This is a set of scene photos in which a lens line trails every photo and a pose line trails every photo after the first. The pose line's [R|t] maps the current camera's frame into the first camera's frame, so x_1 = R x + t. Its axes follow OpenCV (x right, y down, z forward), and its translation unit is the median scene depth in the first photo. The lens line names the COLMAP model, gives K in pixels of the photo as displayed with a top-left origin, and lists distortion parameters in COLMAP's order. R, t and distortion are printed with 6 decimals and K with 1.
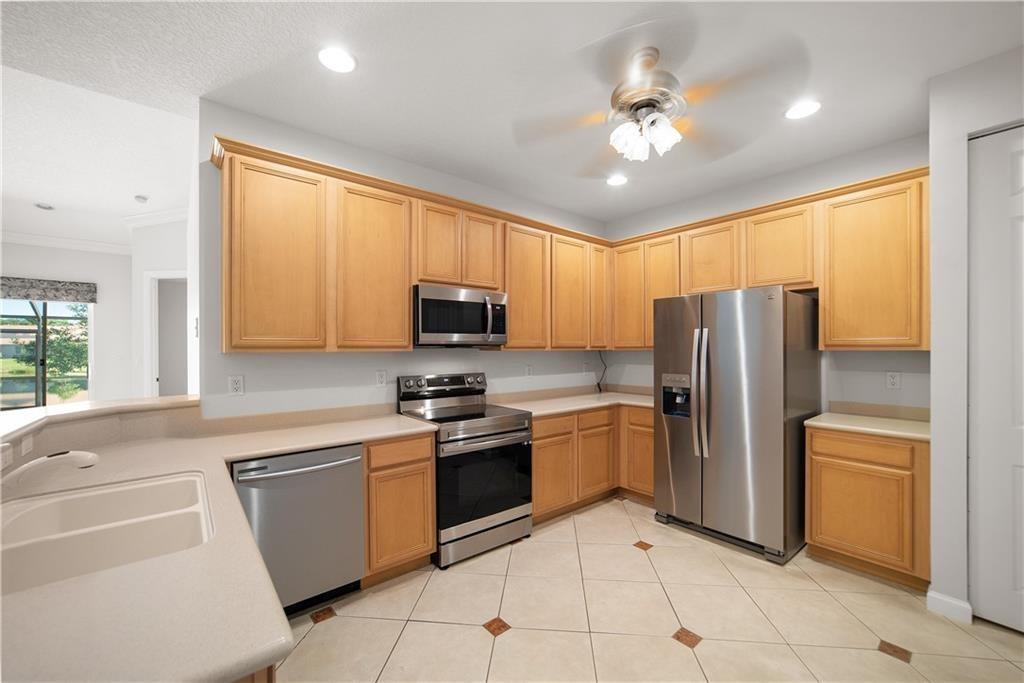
lens RADIAL K [[404.5, 0, 512.0], [0, 404.5, 341.5], [0, 0, 1]] dist [-0.024357, 0.009678]
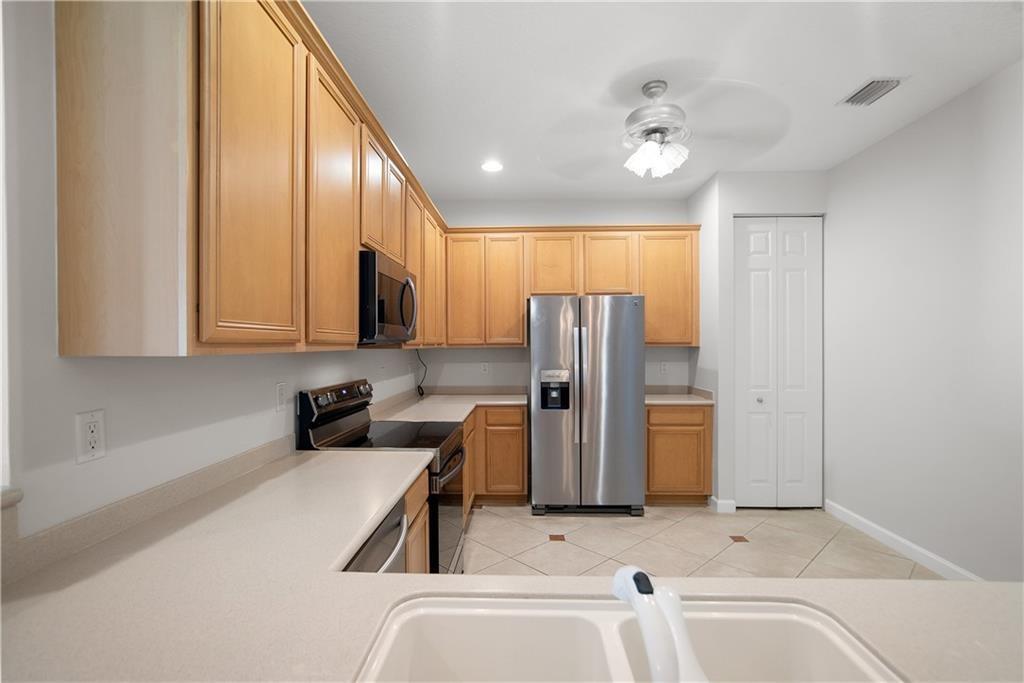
lens RADIAL K [[465.8, 0, 512.0], [0, 465.8, 341.5], [0, 0, 1]] dist [-0.016518, 0.000145]
pose [[0.664946, 0.004864, 0.746876, -0.639314], [-0.009901, 0.999948, 0.002302, 0.005686], [-0.746826, -0.008926, 0.664959, 0.301733]]
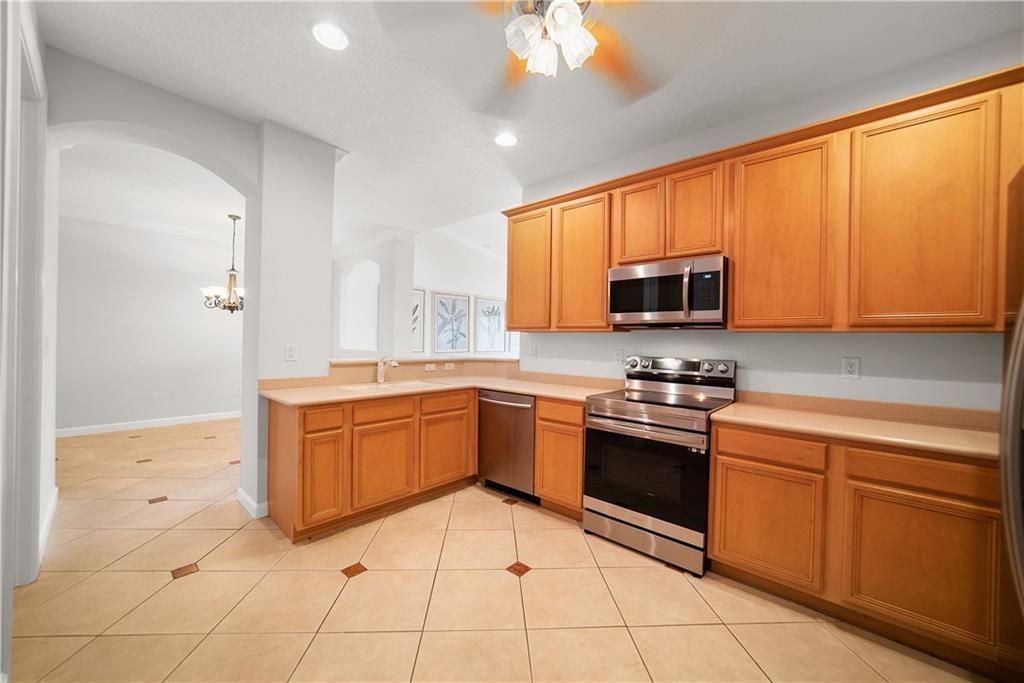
lens RADIAL K [[410.0, 0, 512.8], [0, 410.0, 324.1], [0, 0, 1]] dist [-0.000953, 0.009355]
pose [[0.137731, -0.023876, -0.990182, 0.800283], [0.008547, 0.999701, -0.022916, 0.027852], [0.990433, -0.005306, 0.137894, 0.577338]]
